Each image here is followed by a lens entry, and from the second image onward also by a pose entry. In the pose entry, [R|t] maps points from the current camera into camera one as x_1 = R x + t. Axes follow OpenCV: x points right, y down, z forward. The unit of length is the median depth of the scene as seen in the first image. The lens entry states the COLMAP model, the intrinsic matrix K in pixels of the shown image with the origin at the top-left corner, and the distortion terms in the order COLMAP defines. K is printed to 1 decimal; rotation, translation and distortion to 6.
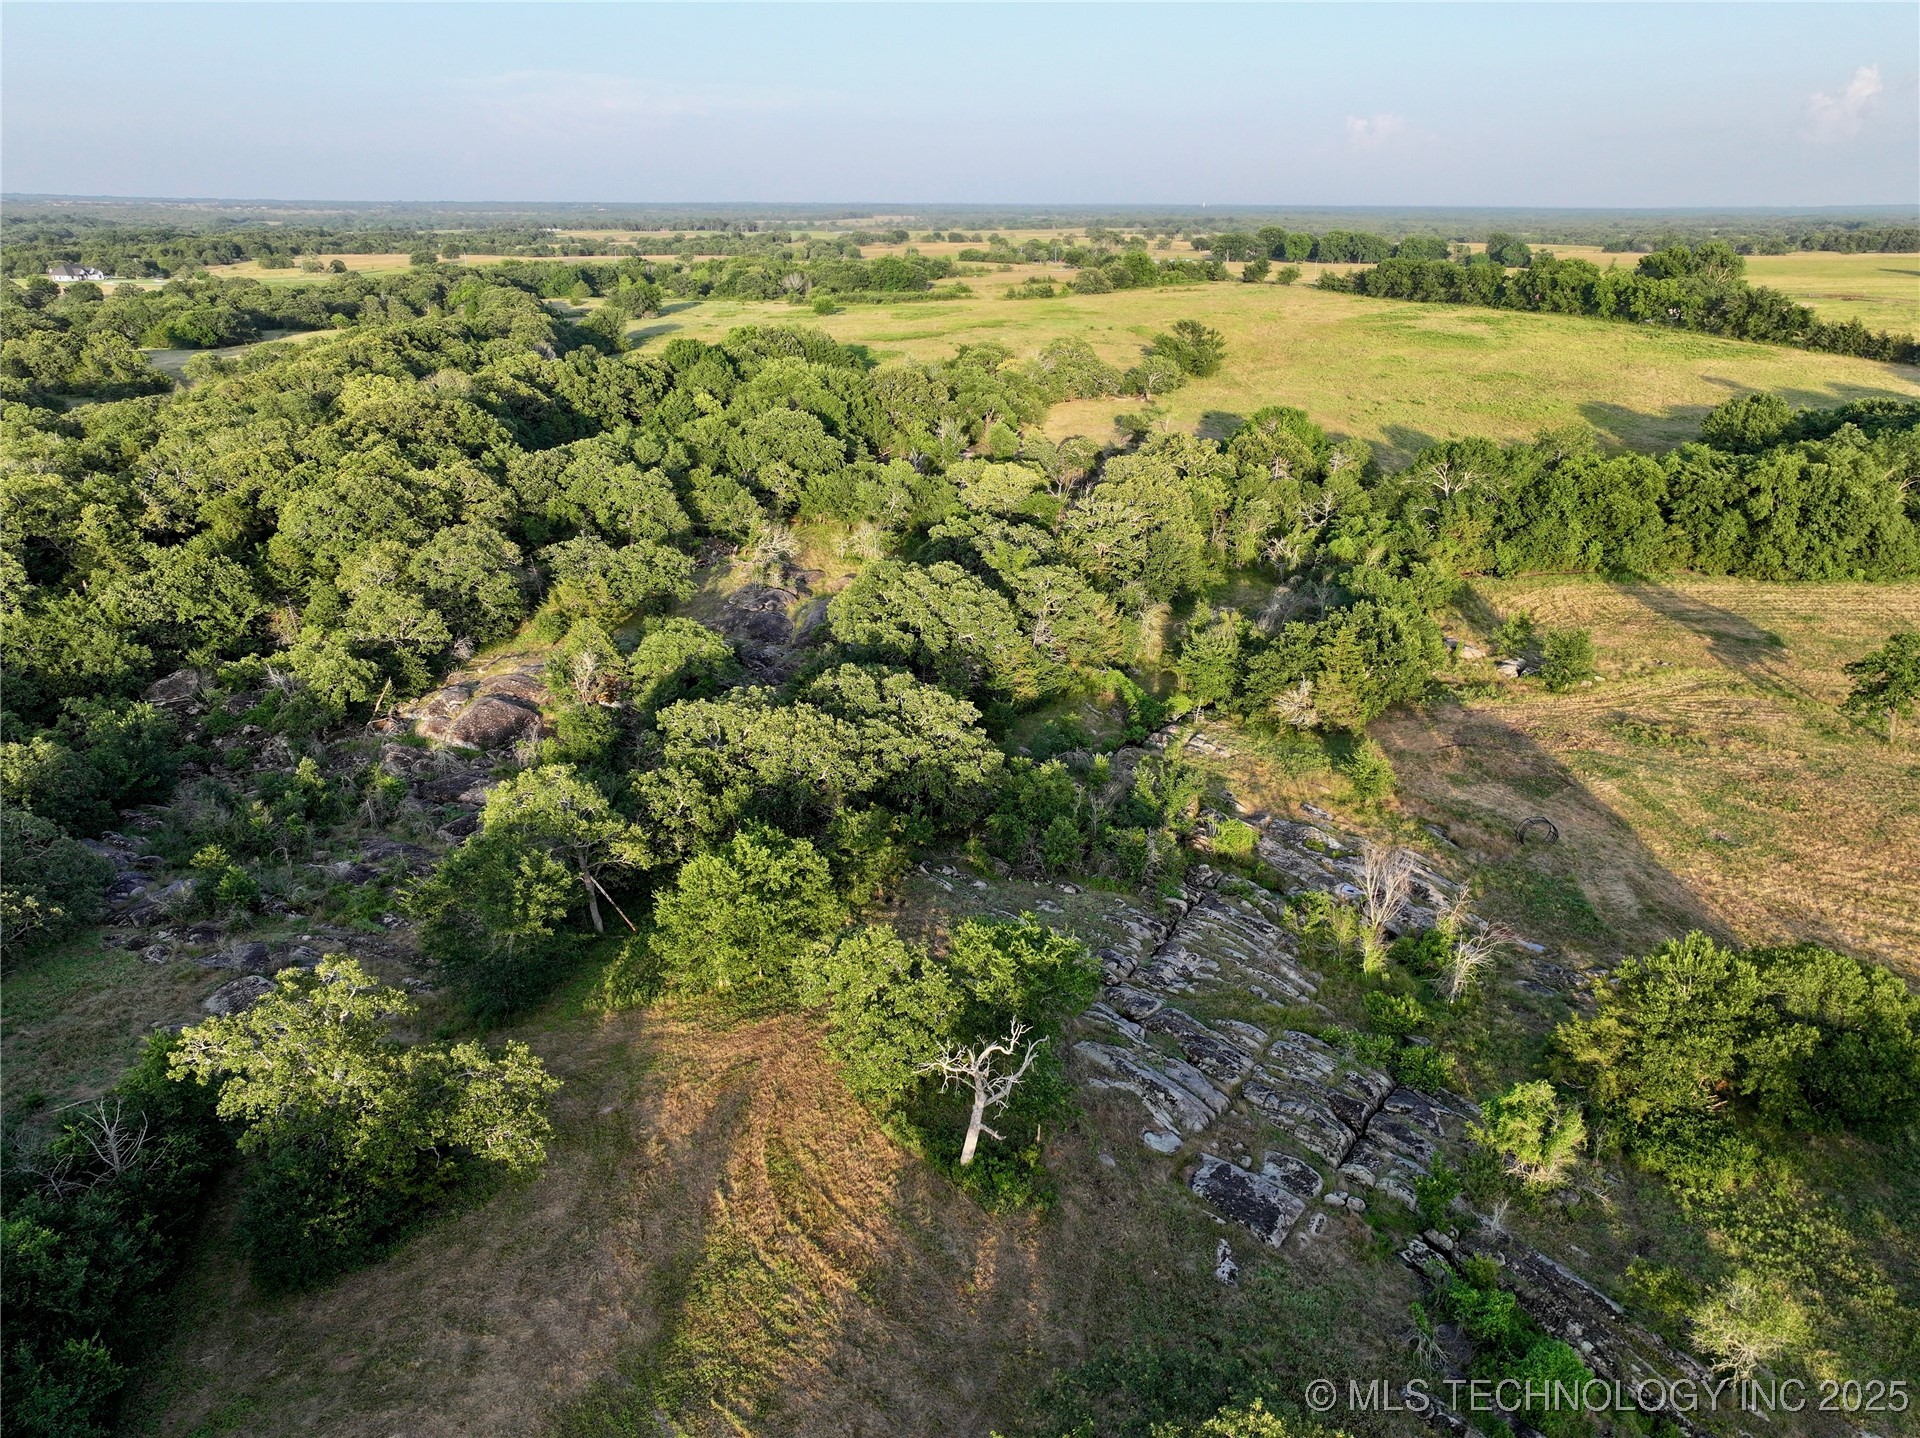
lens RADIAL K [[1382.0, 0, 952.4], [0, 1382.0, 671.4], [0, 0, 1]] dist [-0.006355, 0.029860]
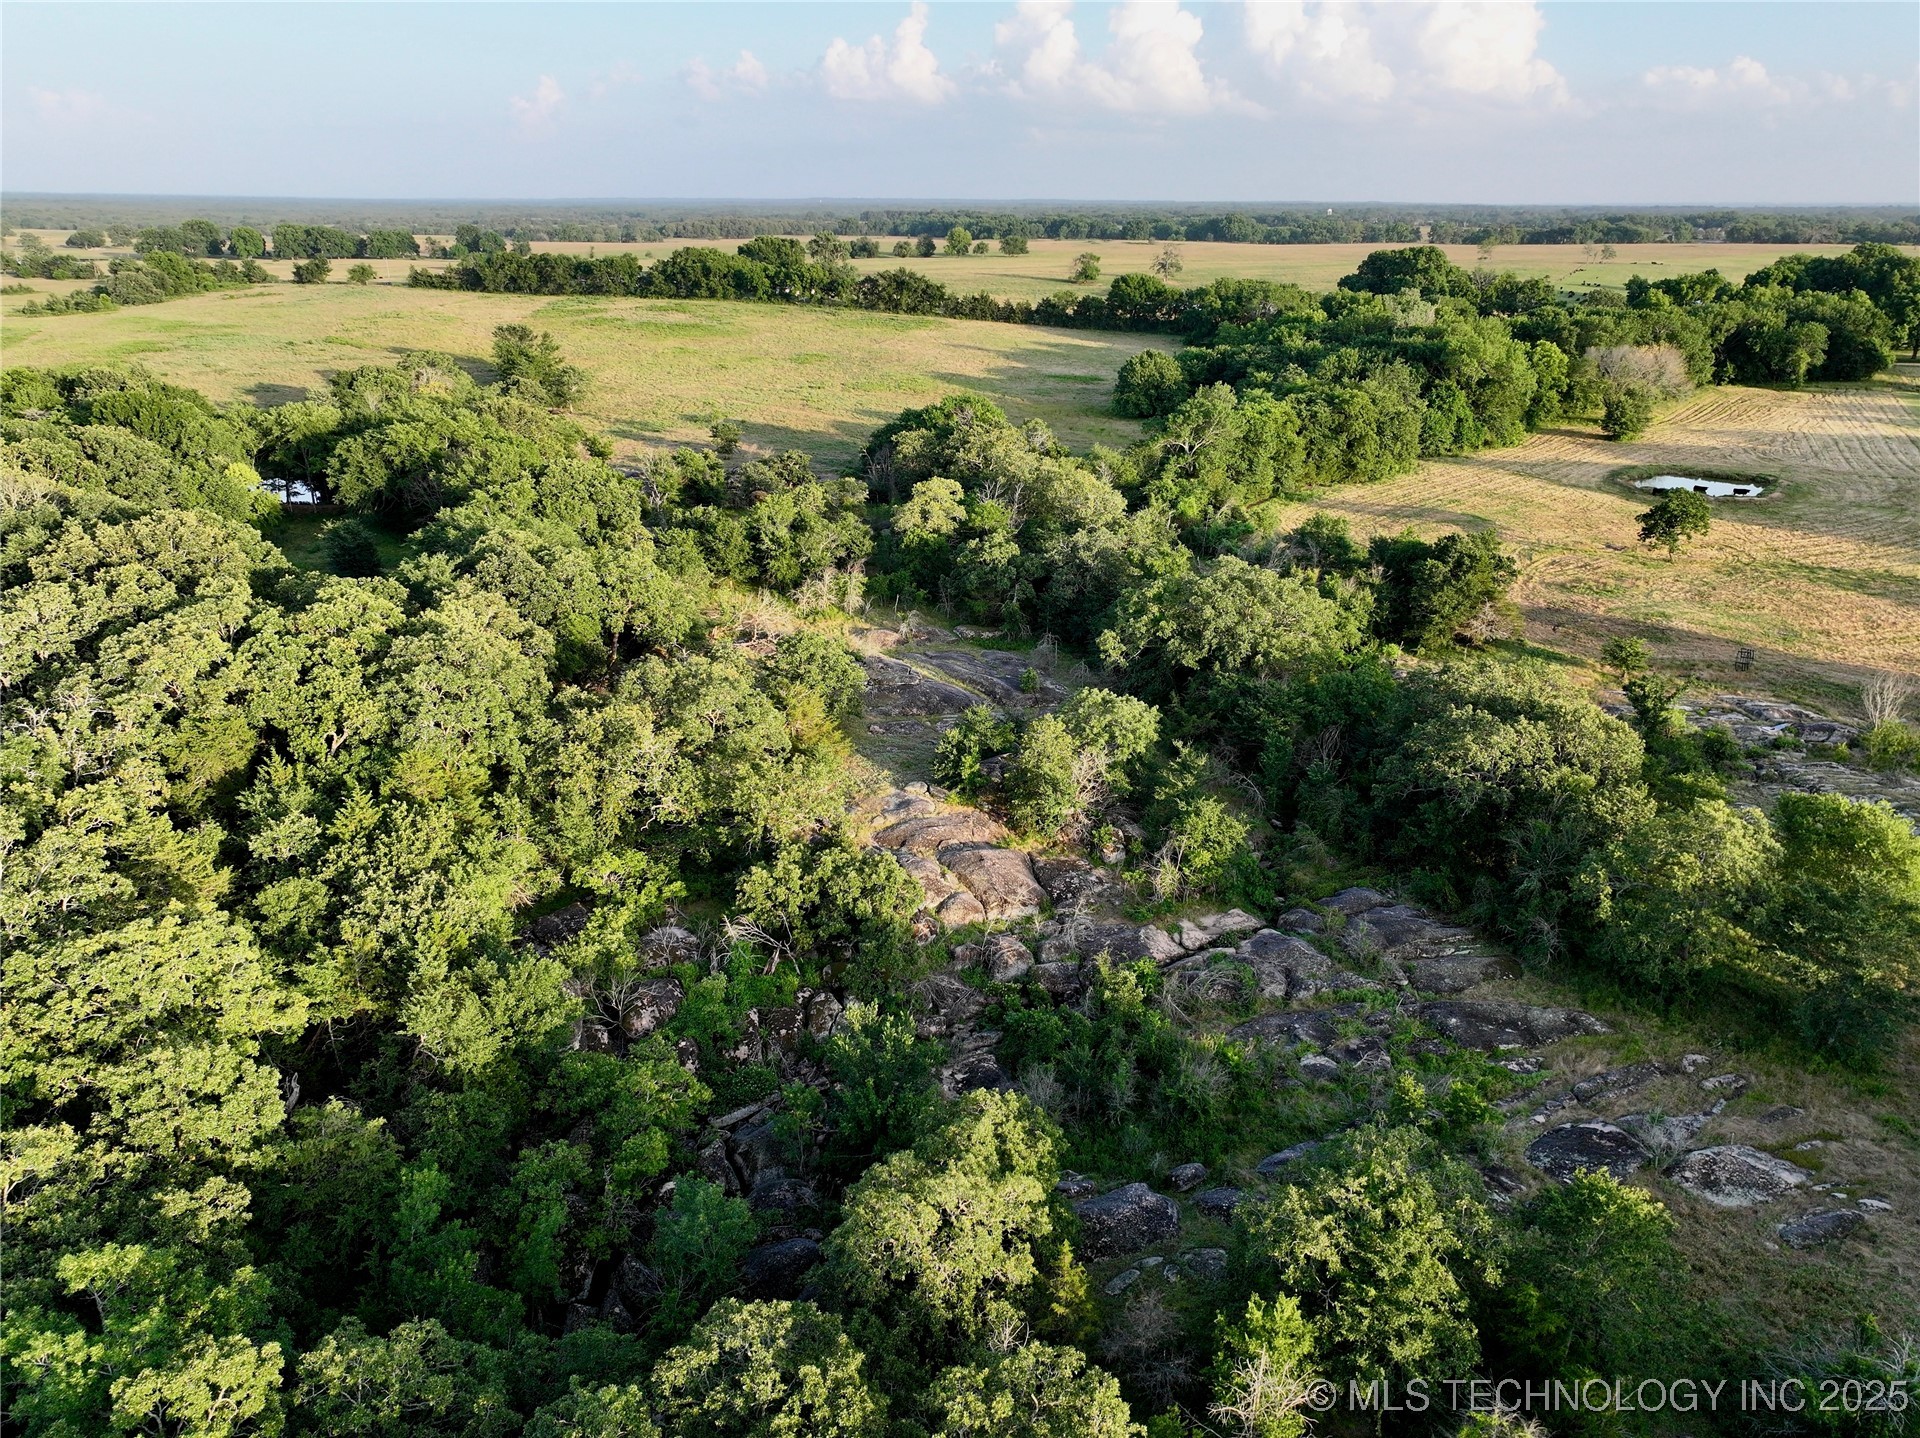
lens RADIAL K [[1382.0, 0, 952.4], [0, 1382.0, 671.4], [0, 0, 1]] dist [-0.006355, 0.029860]
pose [[0.688353, -0.235328, 0.686142, -0.631695], [0.230978, 0.967785, 0.100202, -0.112851], [-0.687618, 0.089509, 0.720534, 0.322917]]
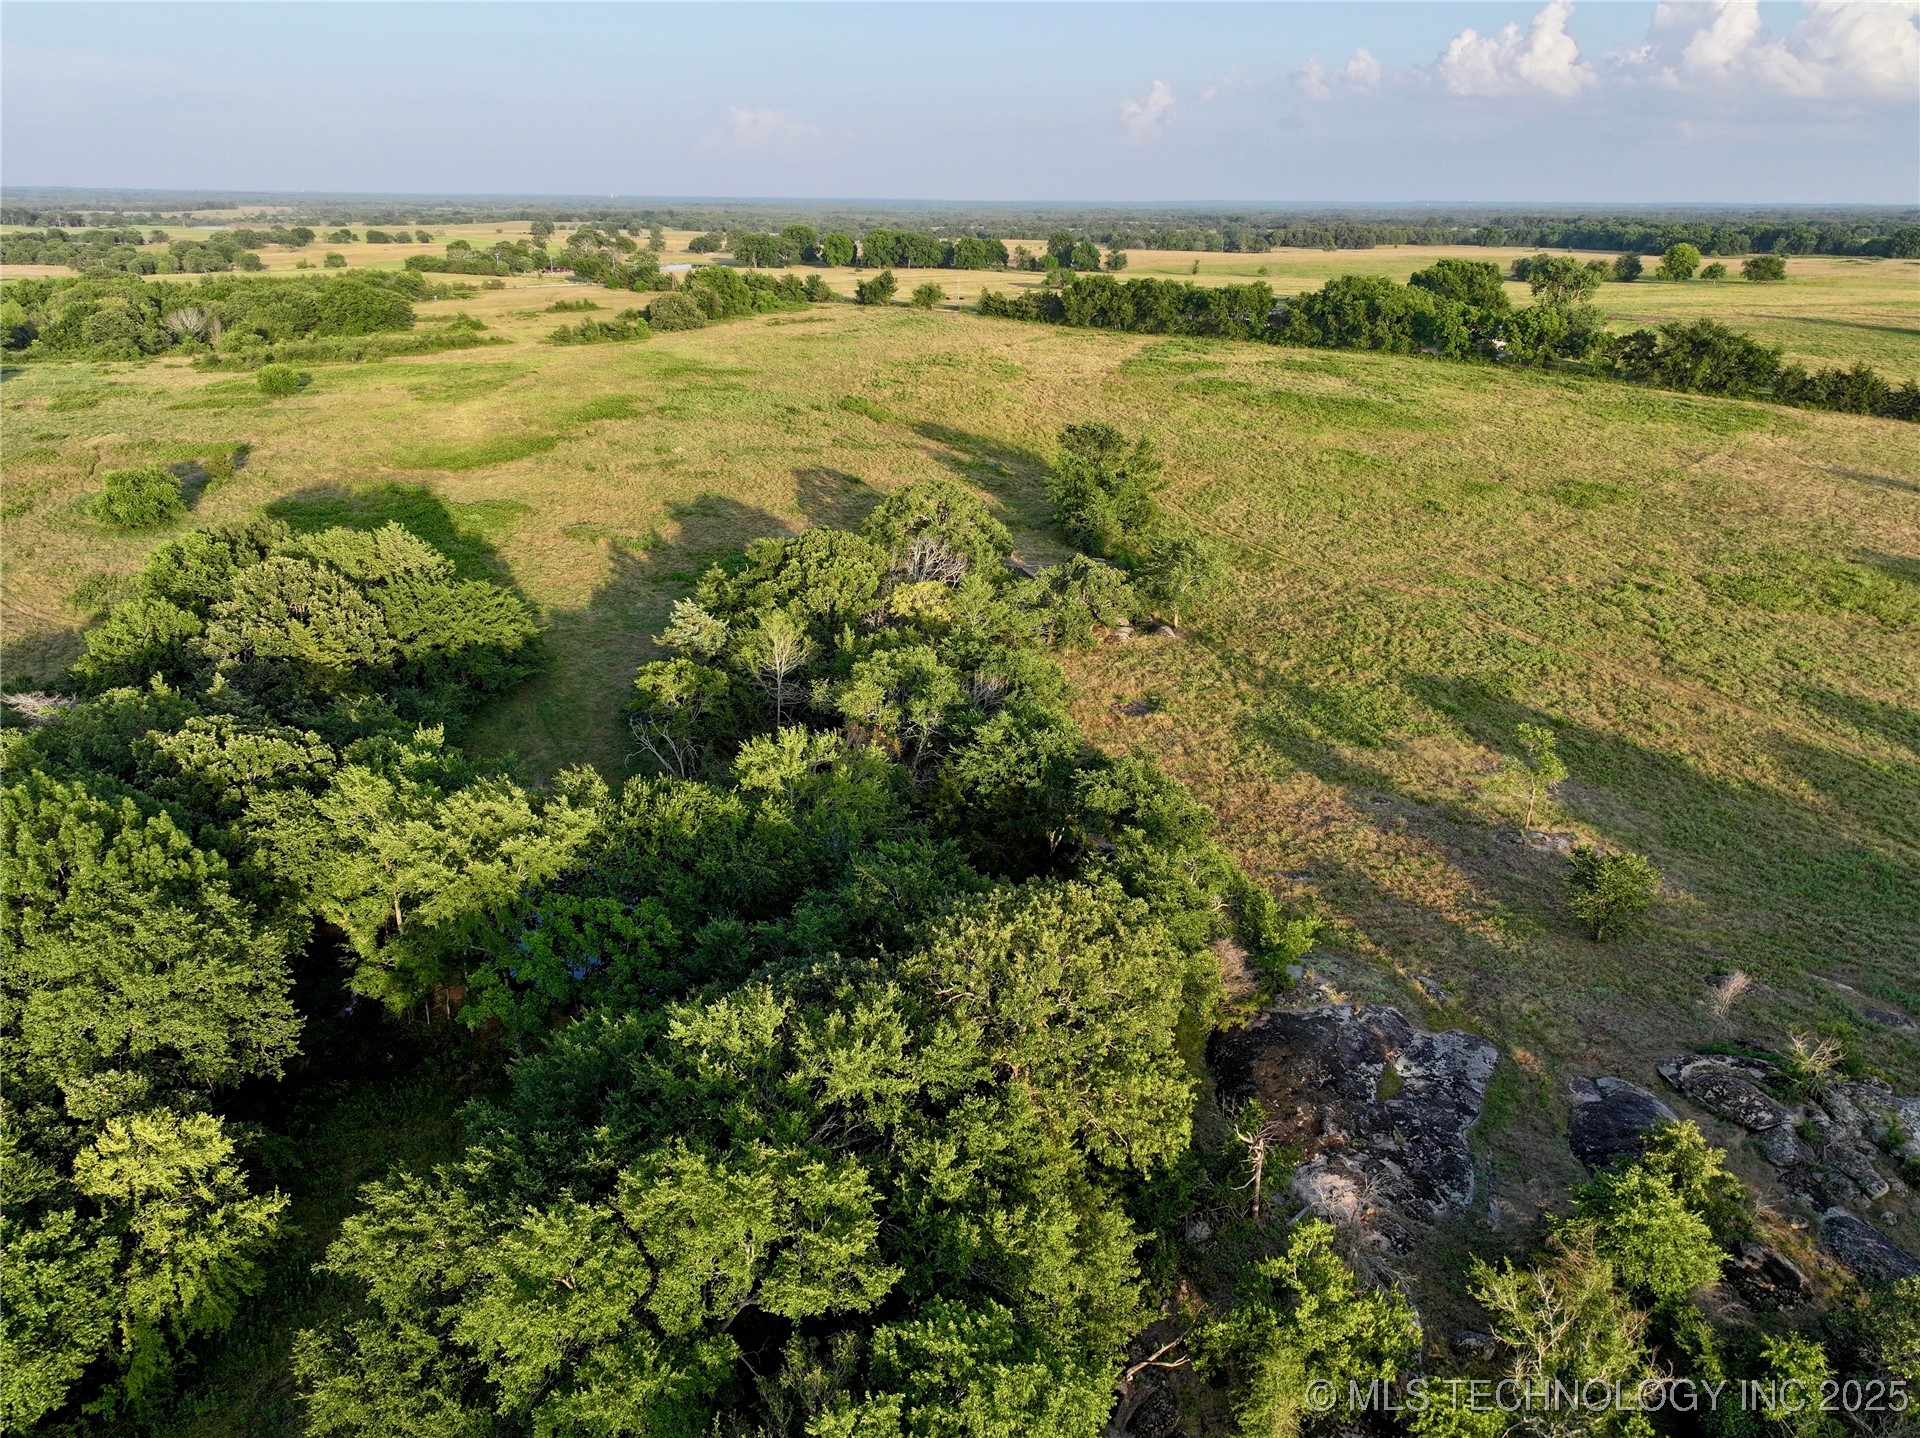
lens RADIAL K [[1353.3, 0, 960.0], [0, 1353.3, 719.0], [0, 0, 1]] dist [0.003231, 0.012688]
pose [[0.915525, -0.141331, 0.376617, -0.187486], [0.125023, 0.989853, 0.067536, -0.368227], [-0.382340, -0.014745, 0.923904, 1.070293]]
